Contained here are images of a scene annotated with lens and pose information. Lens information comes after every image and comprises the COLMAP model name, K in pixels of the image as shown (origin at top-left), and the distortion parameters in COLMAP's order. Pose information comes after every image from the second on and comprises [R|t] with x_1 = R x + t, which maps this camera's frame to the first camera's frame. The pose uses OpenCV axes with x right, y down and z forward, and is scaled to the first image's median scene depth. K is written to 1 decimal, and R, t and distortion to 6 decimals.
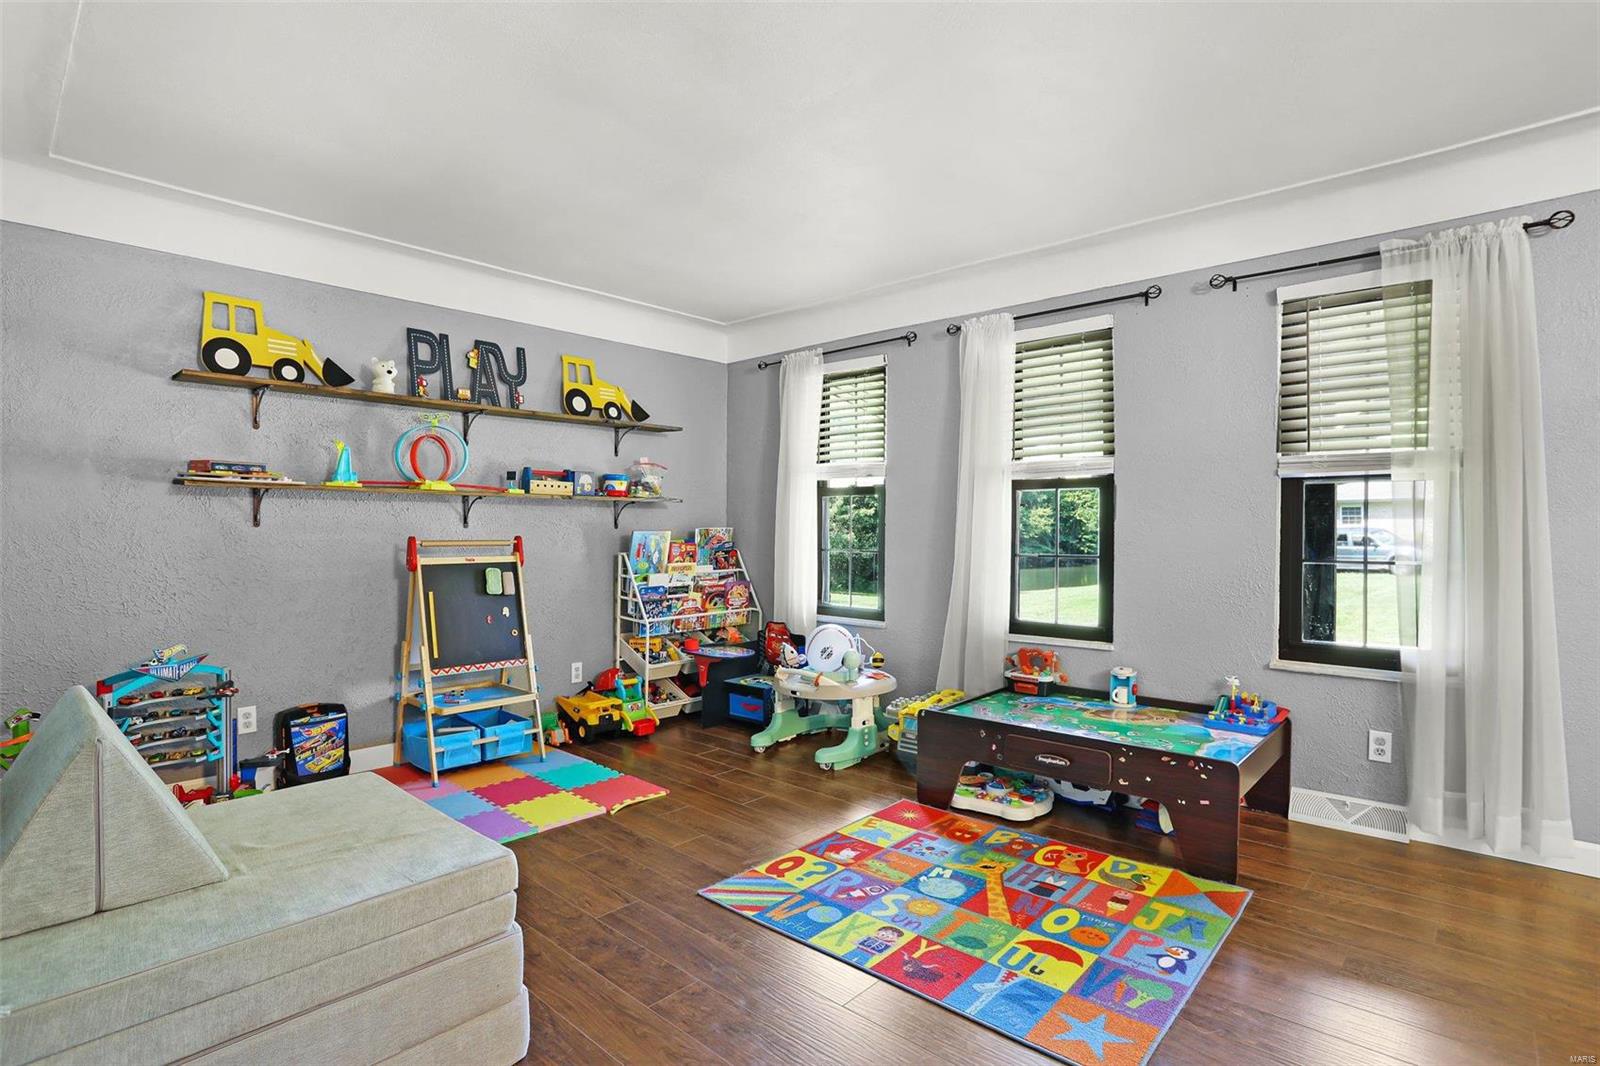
lens RADIAL K [[783.3, 0, 799.4], [0, 783.3, 522.2], [0, 0, 1]] dist [-0.070548, 0.023358]
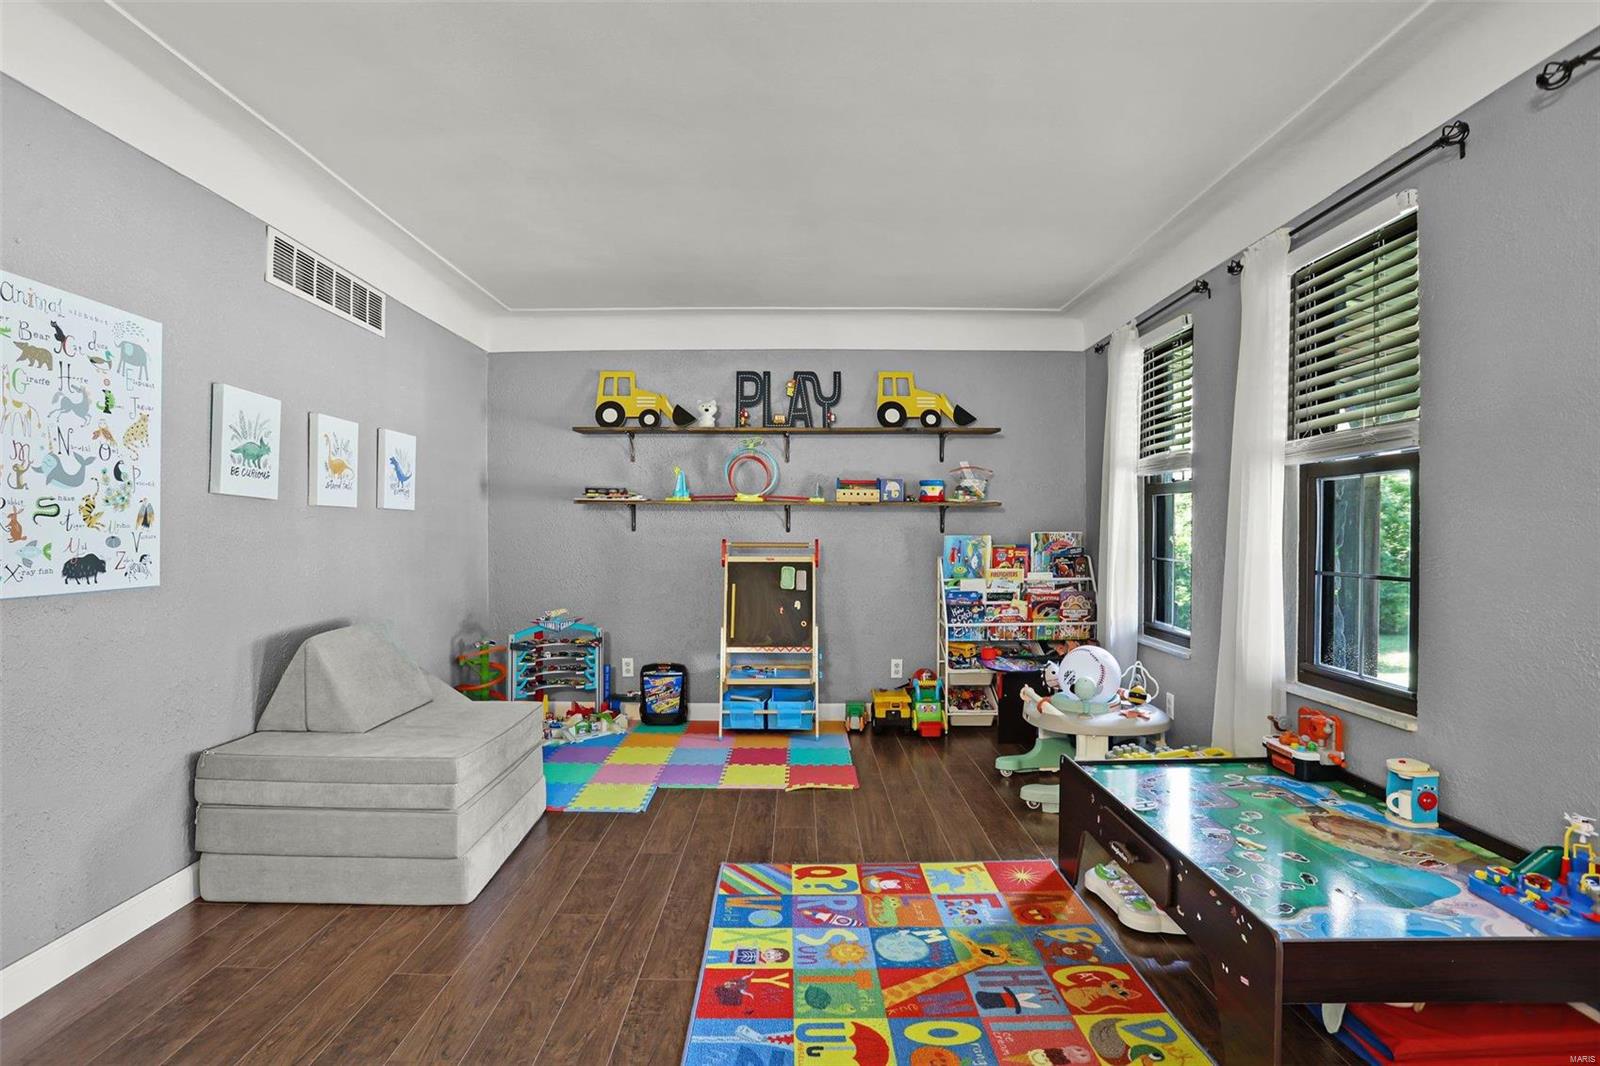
lens RADIAL K [[783.3, 0, 798.2], [0, 783.3, 529.1], [0, 0, 1]] dist [-0.070548, 0.023358]
pose [[0.674226, -0.001754, -0.738523, 0.531363], [0.005370, 0.999982, 0.002527, -0.000459], [0.738506, -0.005670, 0.674224, 0.235769]]
